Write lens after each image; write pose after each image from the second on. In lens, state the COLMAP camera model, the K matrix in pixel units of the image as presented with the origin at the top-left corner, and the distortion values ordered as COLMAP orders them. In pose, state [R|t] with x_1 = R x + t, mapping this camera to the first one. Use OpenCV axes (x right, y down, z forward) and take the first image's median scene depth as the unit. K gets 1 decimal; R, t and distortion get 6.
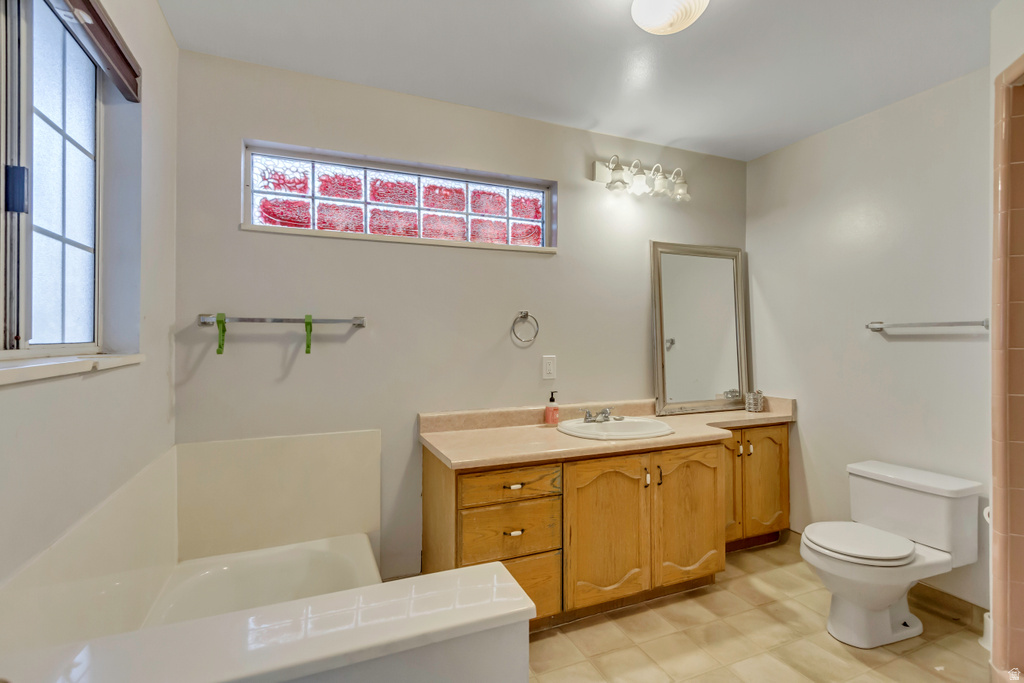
lens RADIAL K [[474.0, 0, 505.7], [0, 474.0, 336.3], [0, 0, 1]] dist [0.003285, 0.000150]
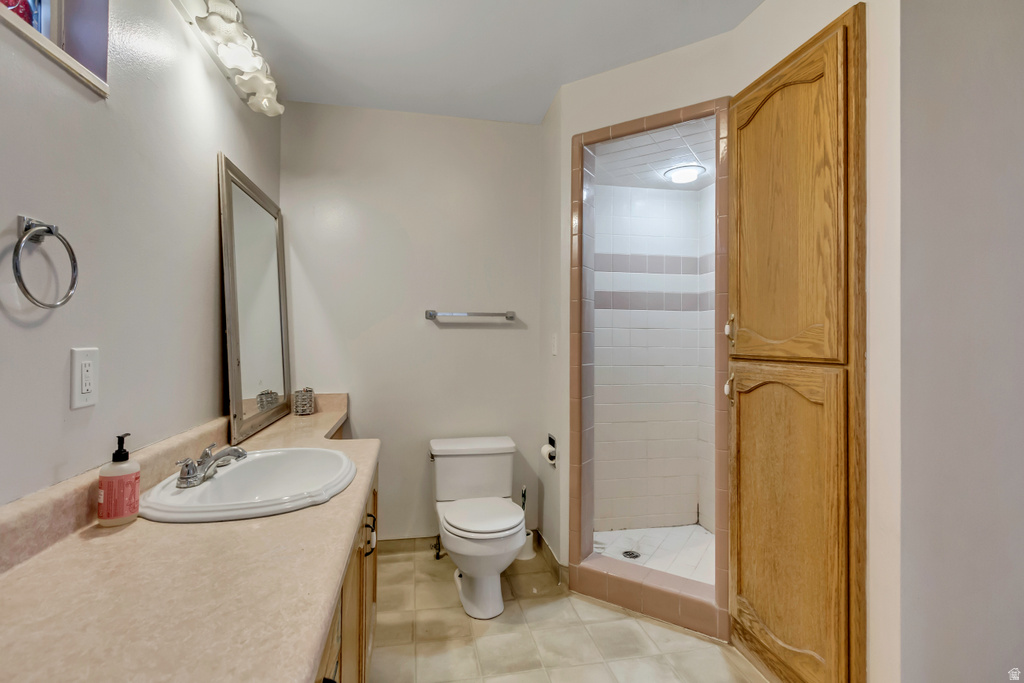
lens RADIAL K [[474.0, 0, 505.7], [0, 474.0, 336.3], [0, 0, 1]] dist [0.003285, 0.000150]
pose [[0.216874, 0.006024, 0.976181, -0.227121], [-0.007930, 0.999959, -0.004409, 0.031314], [-0.976167, -0.006785, 0.216913, 0.594361]]
